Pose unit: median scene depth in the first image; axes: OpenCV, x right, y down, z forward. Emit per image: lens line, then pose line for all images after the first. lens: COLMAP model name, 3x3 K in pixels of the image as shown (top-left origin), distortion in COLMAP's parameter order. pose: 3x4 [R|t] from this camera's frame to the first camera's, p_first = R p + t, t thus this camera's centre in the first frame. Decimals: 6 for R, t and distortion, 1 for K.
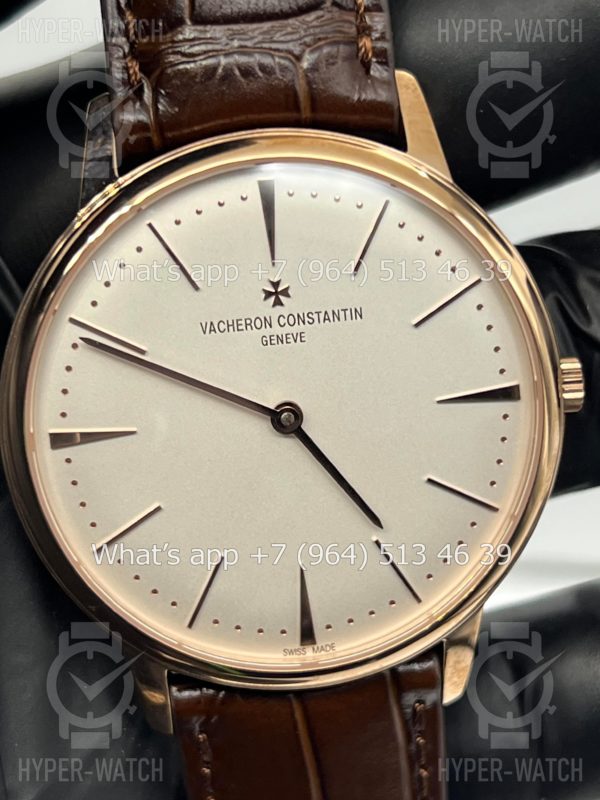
lens RADIAL K [[1901.1, 0, 297.5], [0, 1901.1, 398.7], [0, 0, 1]] dist [0.335860, 0.000000]
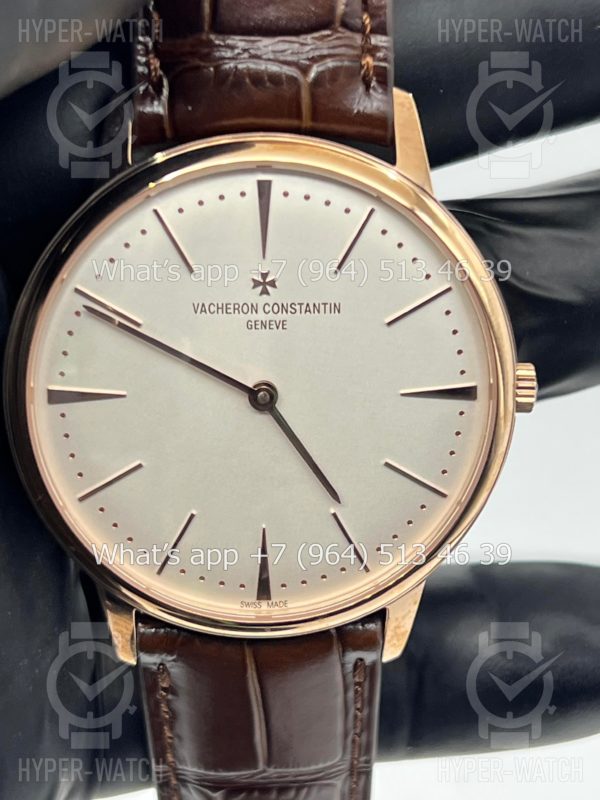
lens RADIAL K [[1901.1, 0, 295.5], [0, 1901.1, 397.5], [0, 0, 1]] dist [0.335860, 0.000000]
pose [[0.994964, 0.098751, -0.017199, 0.032143], [-0.097638, 0.993610, 0.056630, -0.053454], [0.022681, -0.054665, 0.998247, -0.100807]]
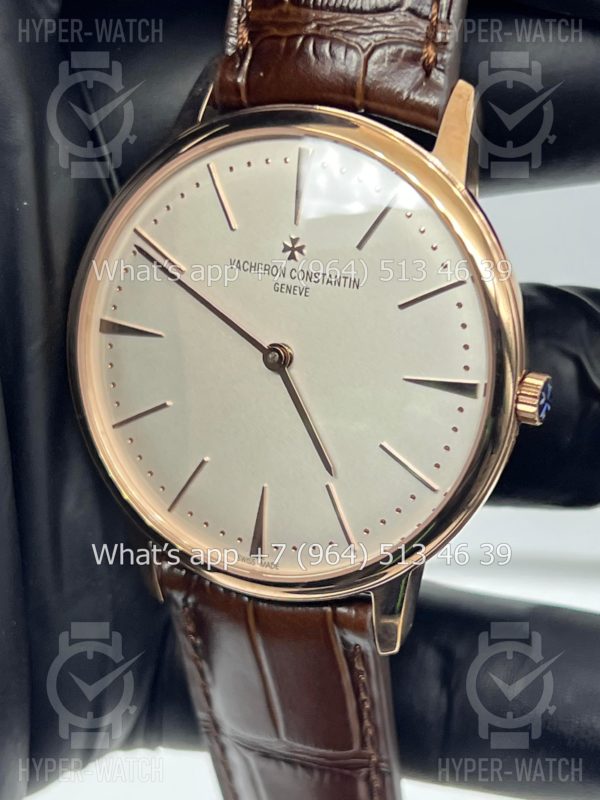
lens RADIAL K [[1901.1, 0, 302.3], [0, 1901.1, 393.1], [0, 0, 1]] dist [0.335860, 0.000000]
pose [[0.854406, 0.260413, -0.449640, 0.525205], [-0.262176, 0.963175, 0.059646, -0.041314], [0.448614, 0.066923, 0.891216, -0.007532]]
